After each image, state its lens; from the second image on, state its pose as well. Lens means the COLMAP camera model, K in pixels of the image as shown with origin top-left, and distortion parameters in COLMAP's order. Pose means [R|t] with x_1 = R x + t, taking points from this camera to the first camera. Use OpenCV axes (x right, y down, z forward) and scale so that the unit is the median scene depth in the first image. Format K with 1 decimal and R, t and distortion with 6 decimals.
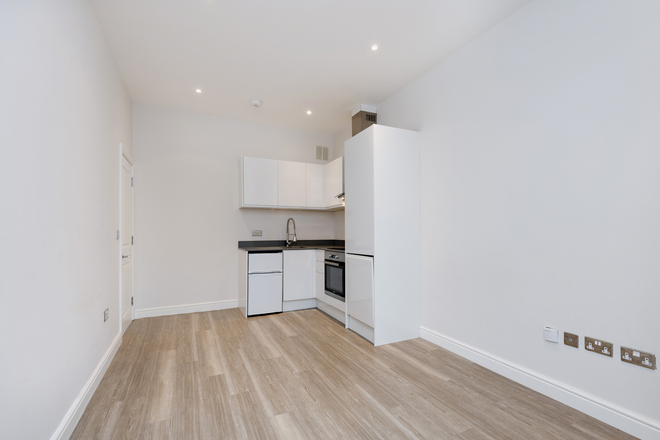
lens RADIAL K [[312.1, 0, 335.3], [0, 312.1, 220.1], [0, 0, 1]] dist [-0.000554, -0.000980]
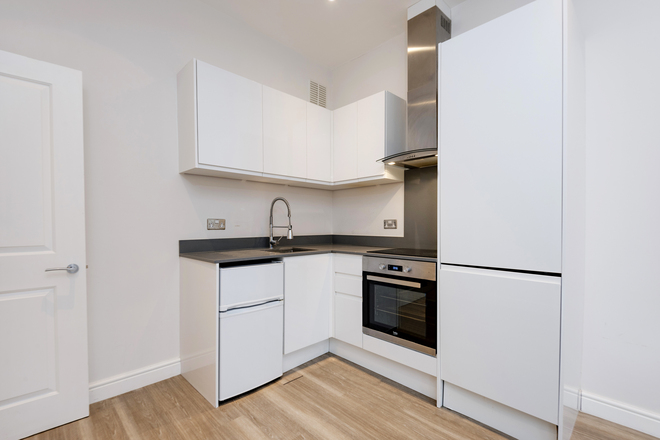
lens RADIAL K [[312.1, 0, 335.3], [0, 312.1, 220.1], [0, 0, 1]] dist [-0.000554, -0.000980]
pose [[0.946181, 0.005092, 0.323597, -0.294677], [-0.015148, 0.999477, 0.028566, 0.021663], [-0.323283, -0.031931, 0.945764, 0.562469]]
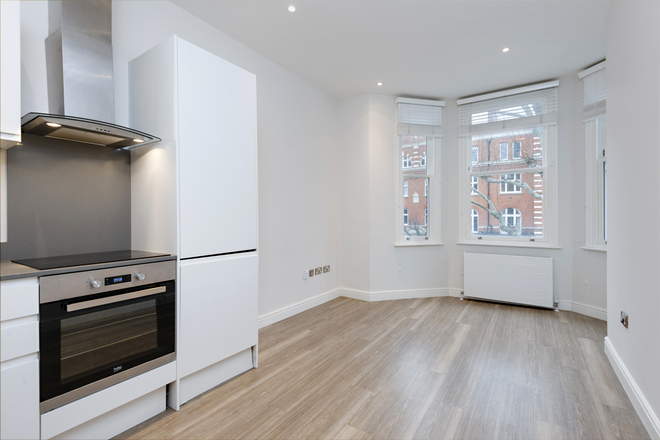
lens RADIAL K [[312.1, 0, 335.3], [0, 312.1, 220.1], [0, 0, 1]] dist [-0.000554, -0.000980]
pose [[-0.534759, -0.007992, 0.844967, -0.511458], [-0.029194, 0.999533, -0.009022, 0.040020], [-0.844500, -0.029493, -0.534742, 1.045480]]
